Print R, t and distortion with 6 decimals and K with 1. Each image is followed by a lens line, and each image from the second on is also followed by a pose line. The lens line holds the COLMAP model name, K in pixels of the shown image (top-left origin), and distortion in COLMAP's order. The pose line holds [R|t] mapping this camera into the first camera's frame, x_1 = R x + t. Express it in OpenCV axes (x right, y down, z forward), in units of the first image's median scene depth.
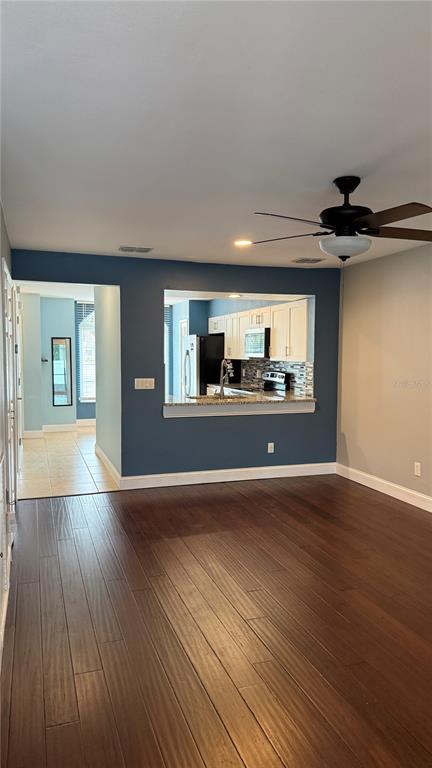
lens RADIAL K [[540.6, 0, 222.4], [0, 540.6, 386.6], [0, 0, 1]] dist [0.076501, -0.101814]
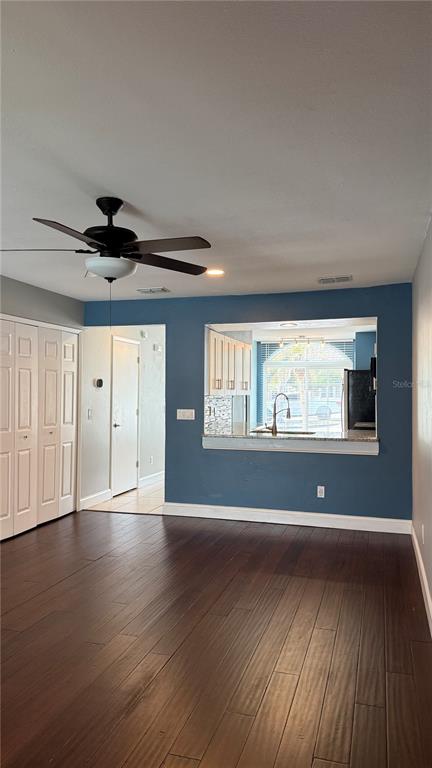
lens RADIAL K [[540.6, 0, 217.0], [0, 540.6, 386.8], [0, 0, 1]] dist [0.076501, -0.101814]
pose [[0.807942, -0.009035, -0.589193, 0.519703], [-0.036734, 0.997165, -0.065663, 0.007471], [0.588116, 0.074695, 0.805320, 0.187619]]
